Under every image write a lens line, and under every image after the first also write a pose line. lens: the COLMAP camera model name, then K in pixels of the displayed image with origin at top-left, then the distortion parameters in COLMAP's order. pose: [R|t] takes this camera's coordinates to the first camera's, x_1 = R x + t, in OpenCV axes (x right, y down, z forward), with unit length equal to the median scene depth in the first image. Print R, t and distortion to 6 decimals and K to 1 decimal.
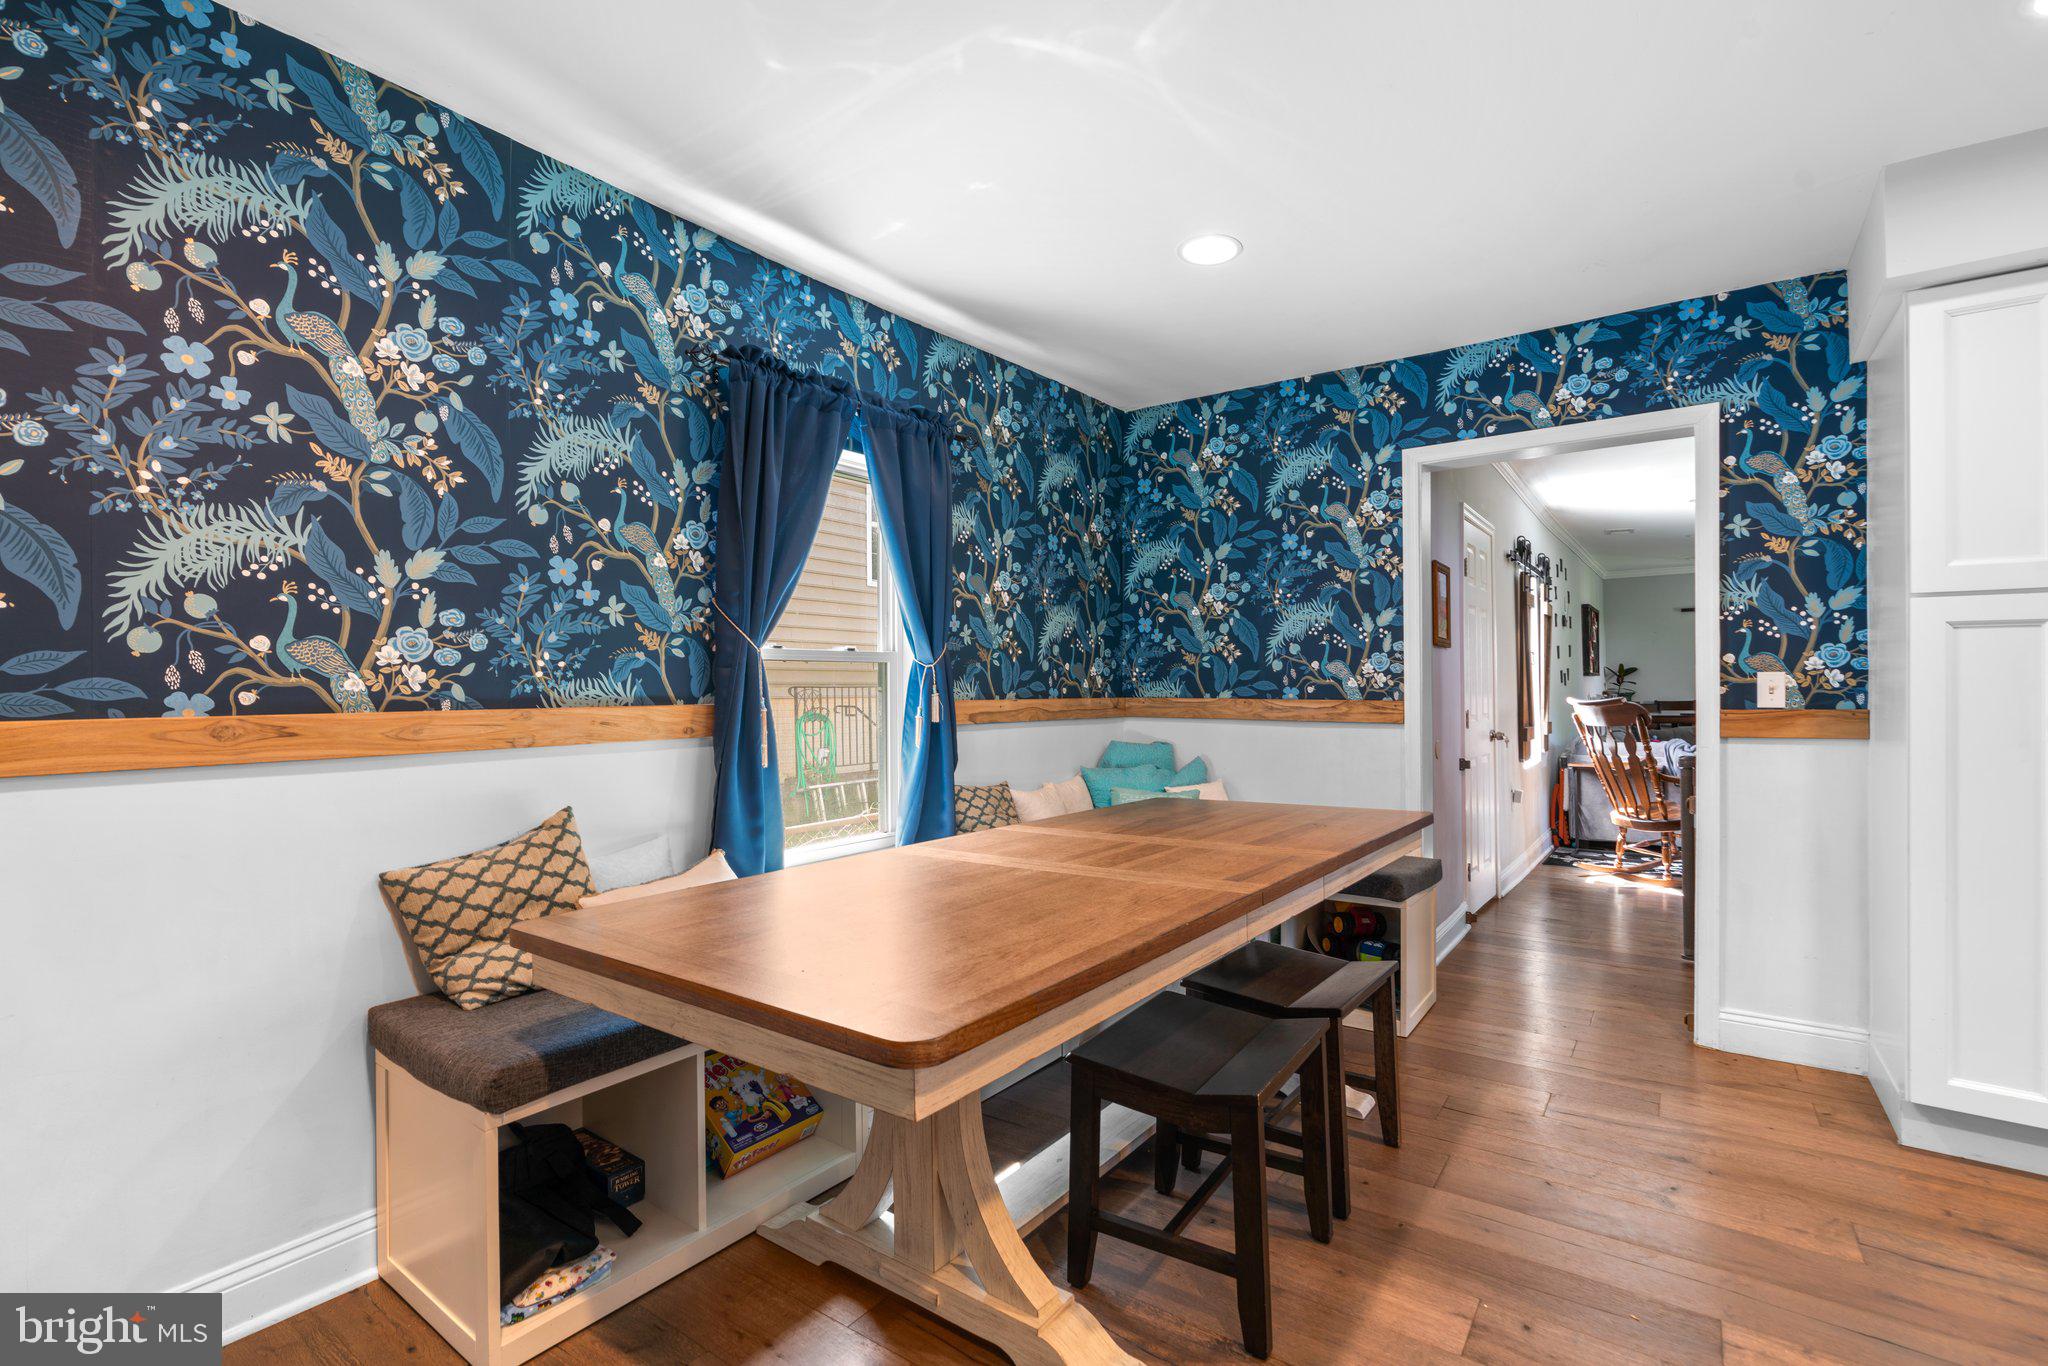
lens RADIAL K [[943.3, 0, 1014.4], [0, 943.3, 689.9], [0, 0, 1]] dist [-0.009903, 0.004829]
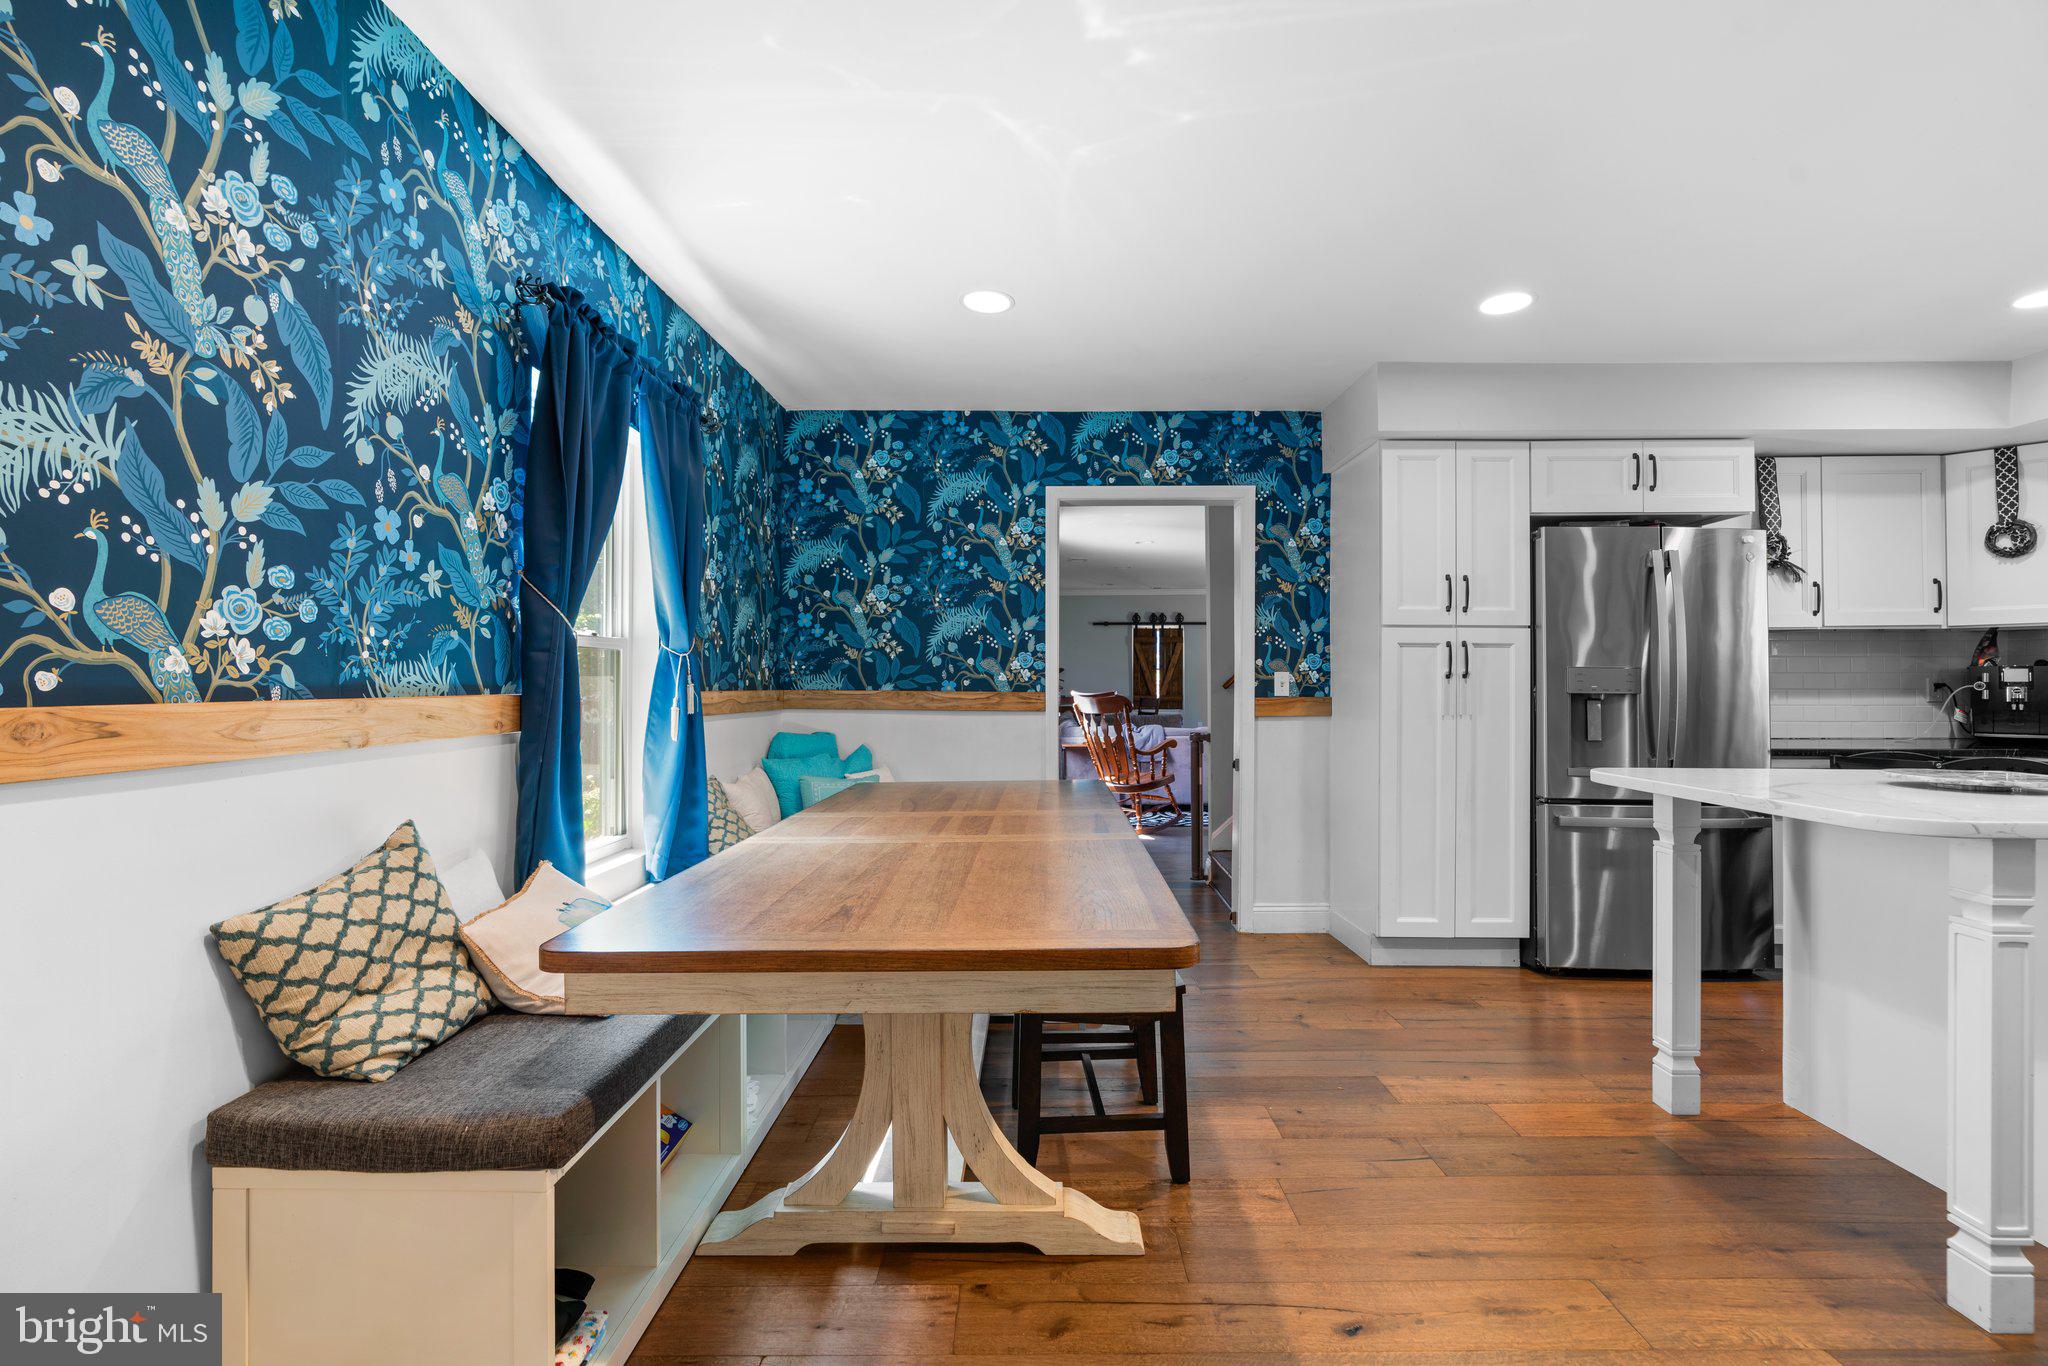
lens RADIAL K [[943.3, 0, 1023.7], [0, 943.3, 682.9], [0, 0, 1]] dist [-0.009903, 0.004829]
pose [[0.809360, 0.005644, 0.587286, -0.454117], [-0.003342, 0.999982, -0.005006, 0.007864], [-0.587304, 0.002089, 0.809364, 0.037561]]
